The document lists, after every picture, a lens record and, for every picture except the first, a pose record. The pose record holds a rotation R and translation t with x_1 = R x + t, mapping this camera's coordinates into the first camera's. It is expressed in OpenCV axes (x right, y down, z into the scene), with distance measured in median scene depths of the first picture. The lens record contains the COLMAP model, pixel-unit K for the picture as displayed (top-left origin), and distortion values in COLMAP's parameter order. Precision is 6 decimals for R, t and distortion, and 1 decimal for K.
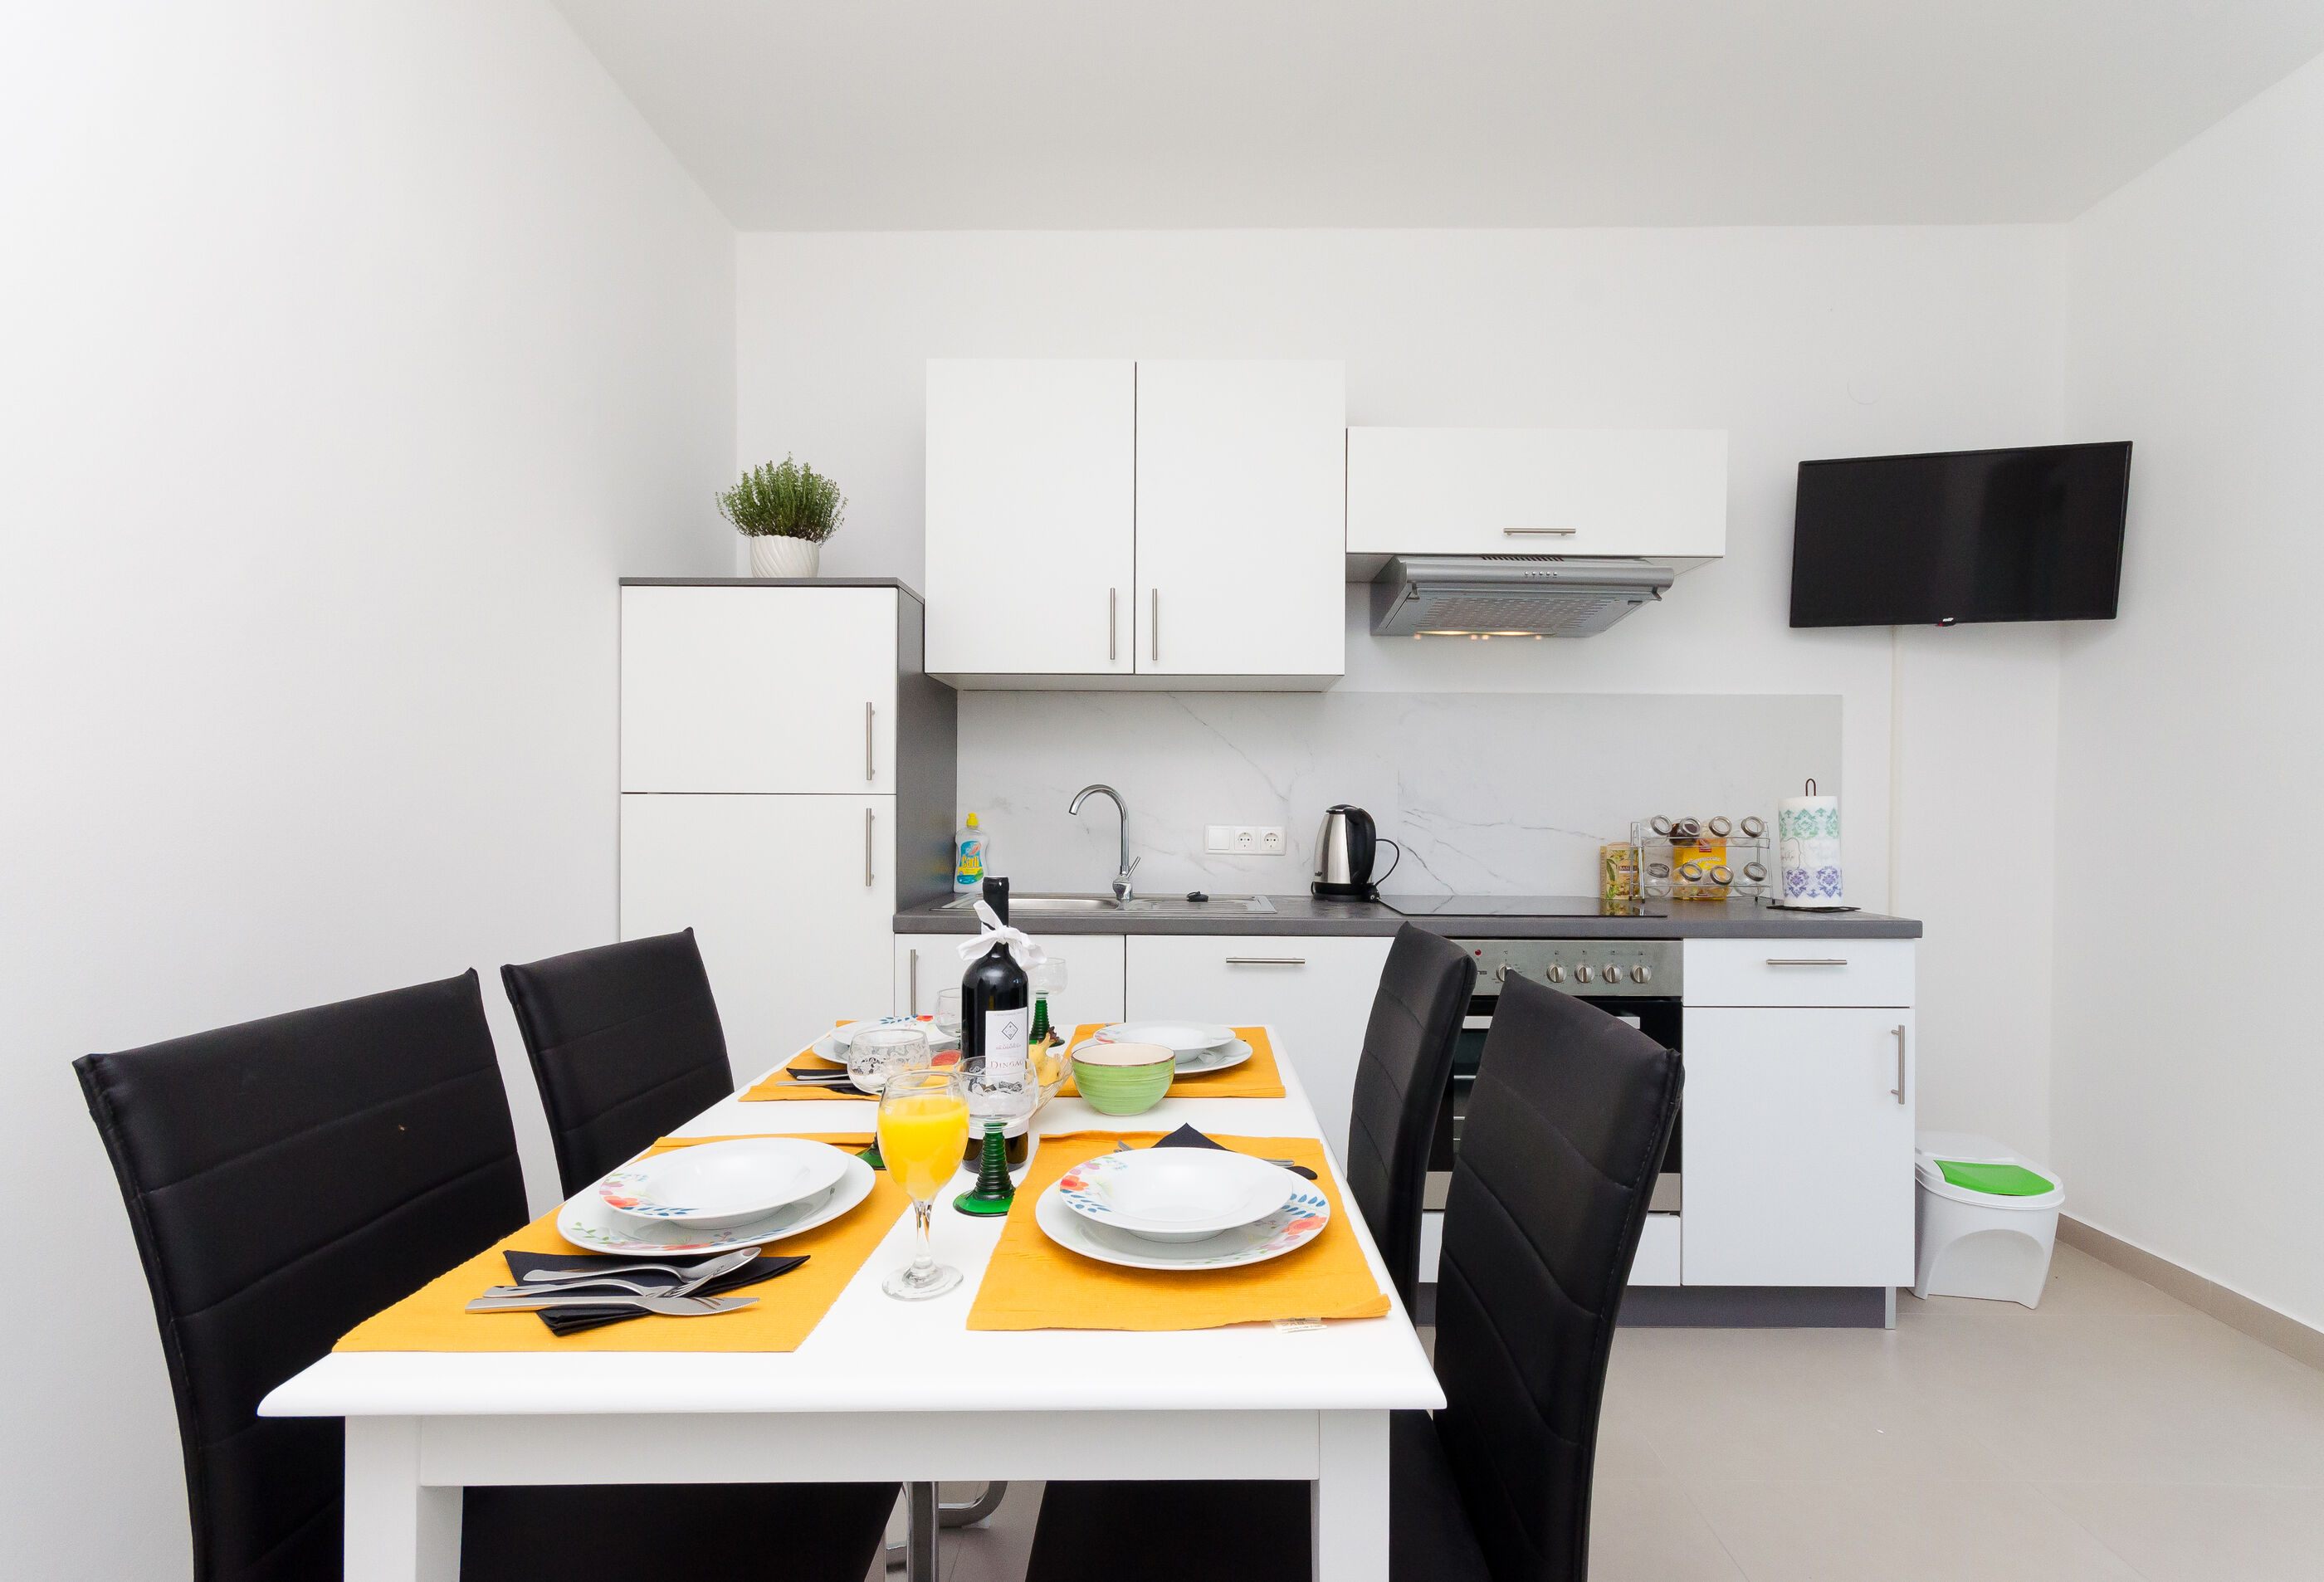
lens RADIAL K [[1080.0, 0, 1196.1], [0, 1080.0, 812.1], [0, 0, 1]] dist [-0.001159, 0.000032]
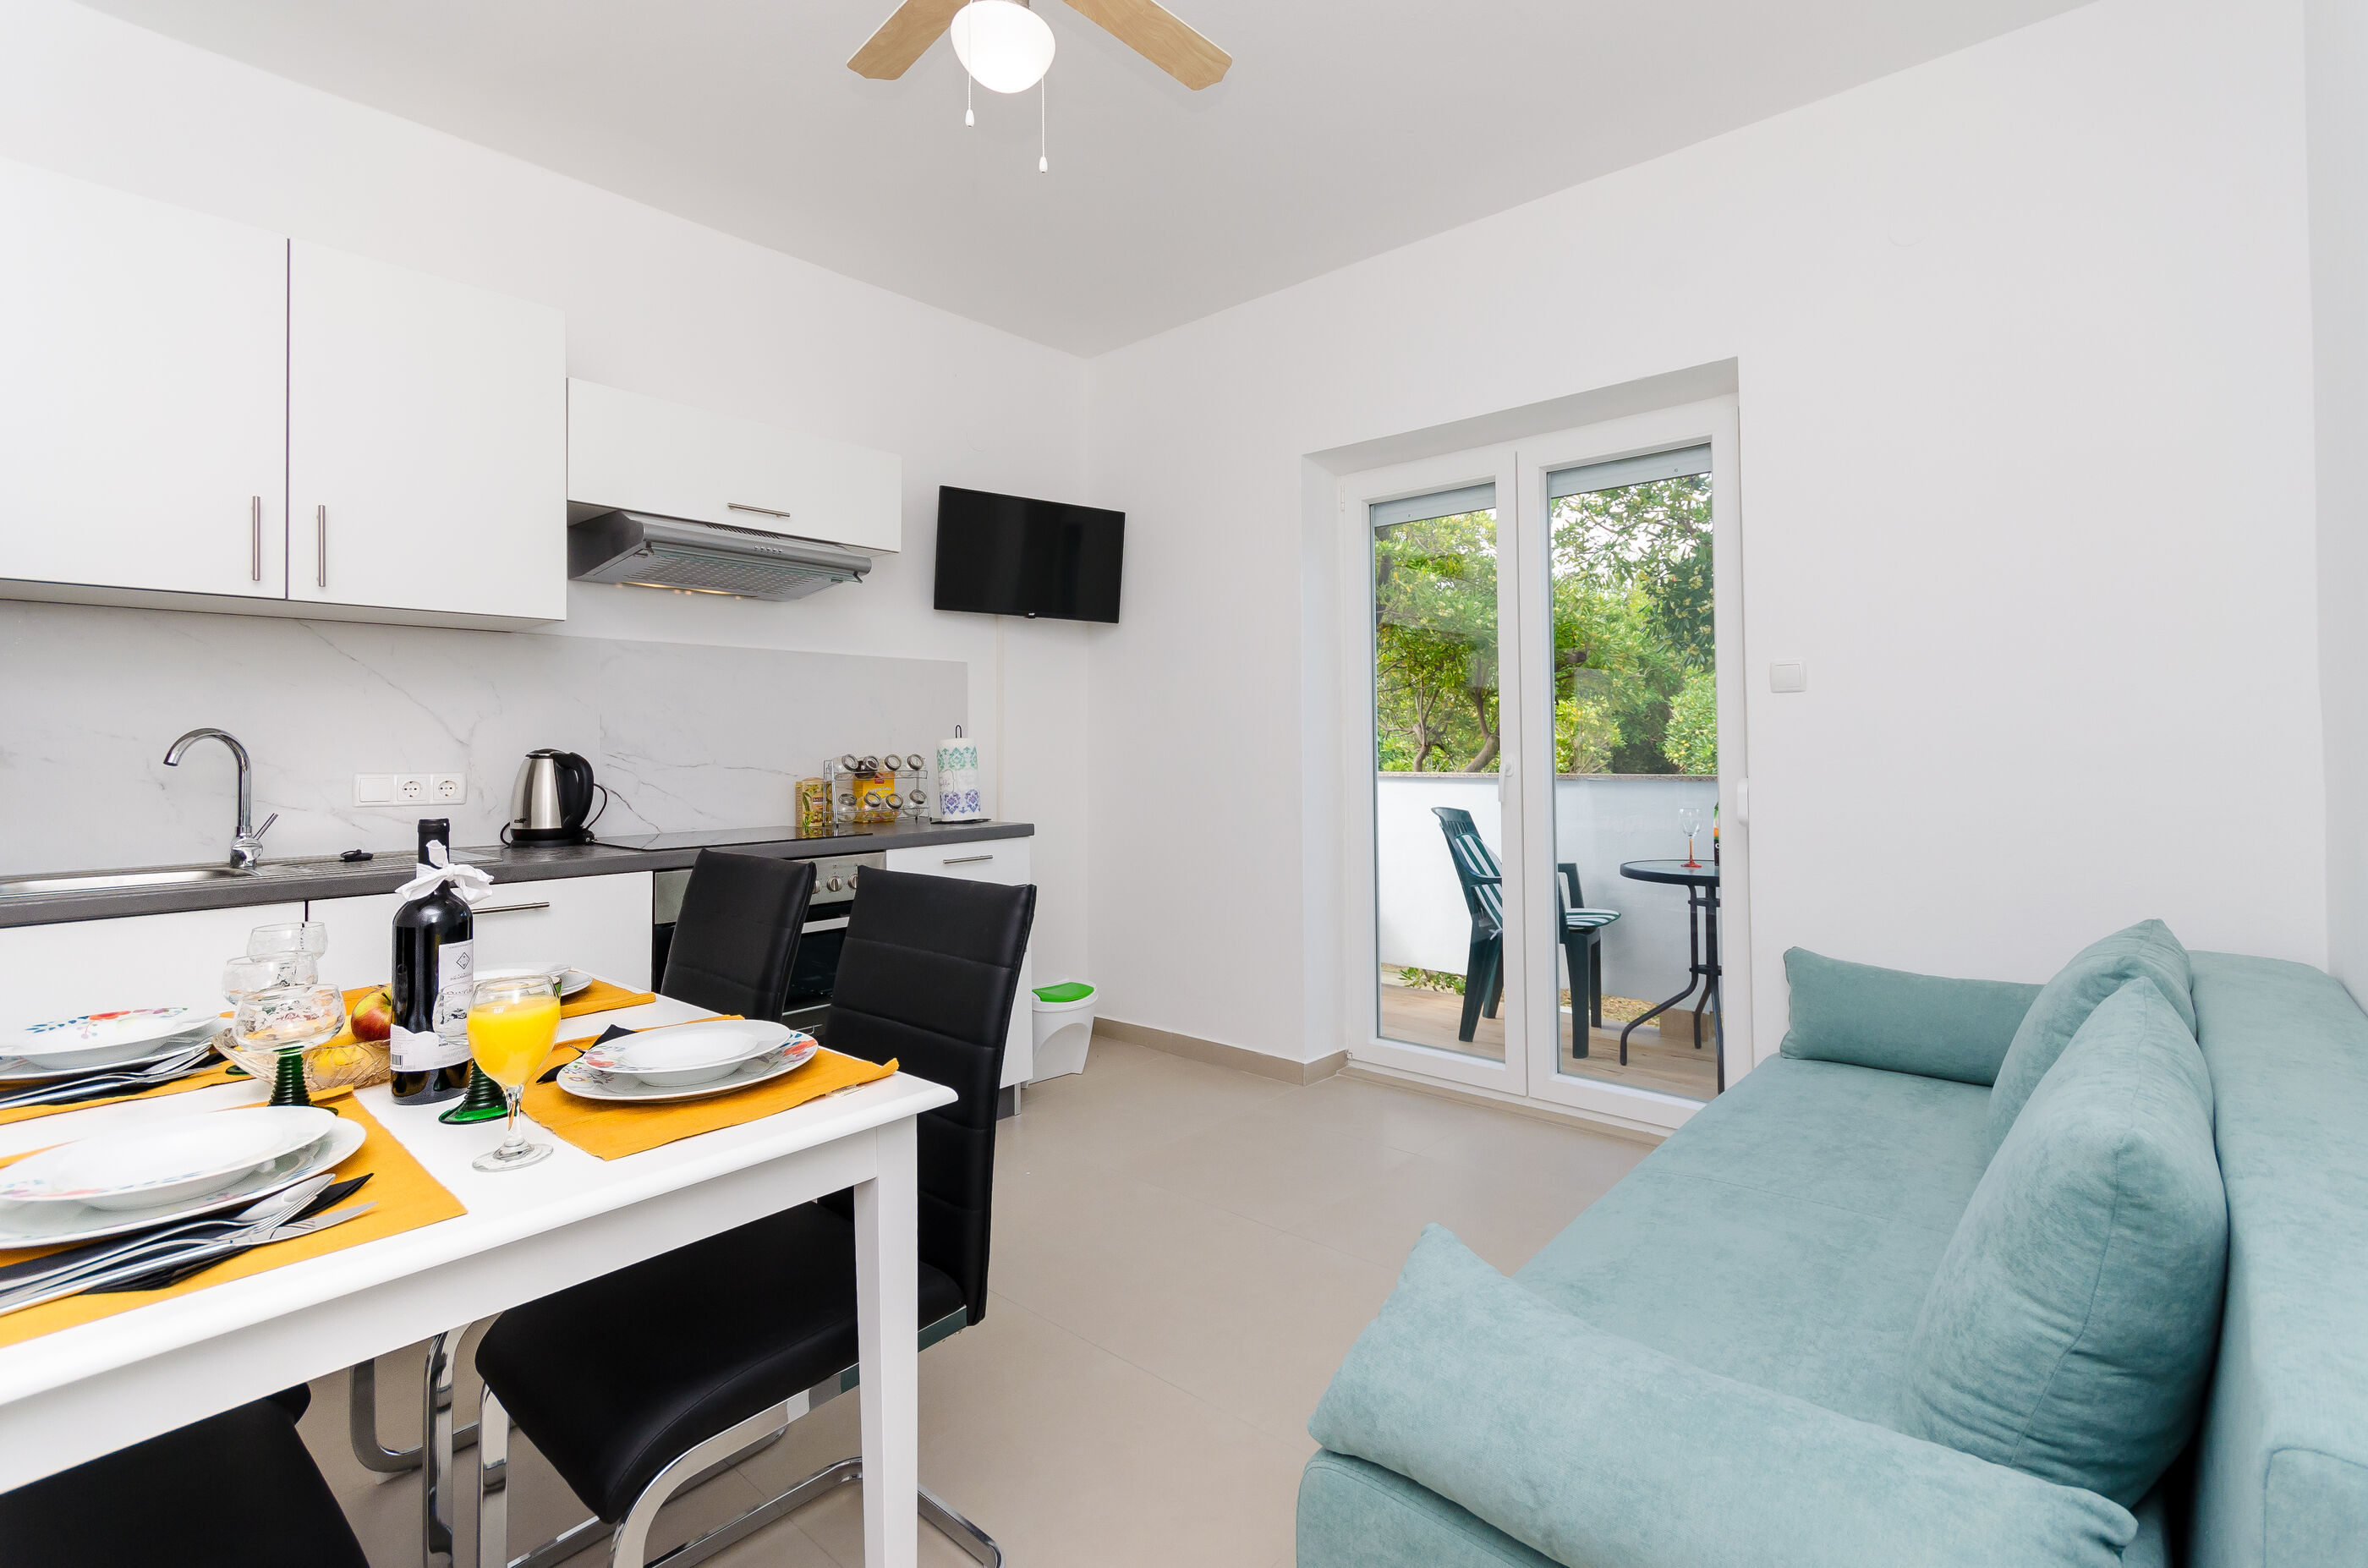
lens RADIAL K [[1082.3, 0, 1217.4], [0, 1082.3, 759.3], [0, 0, 1]] dist [0.001923, 0.000325]
pose [[0.659391, -0.019759, 0.751540, -0.218155], [0.016571, 0.999794, 0.011747, 0.001071], [-0.751618, 0.004708, 0.659582, -0.122146]]
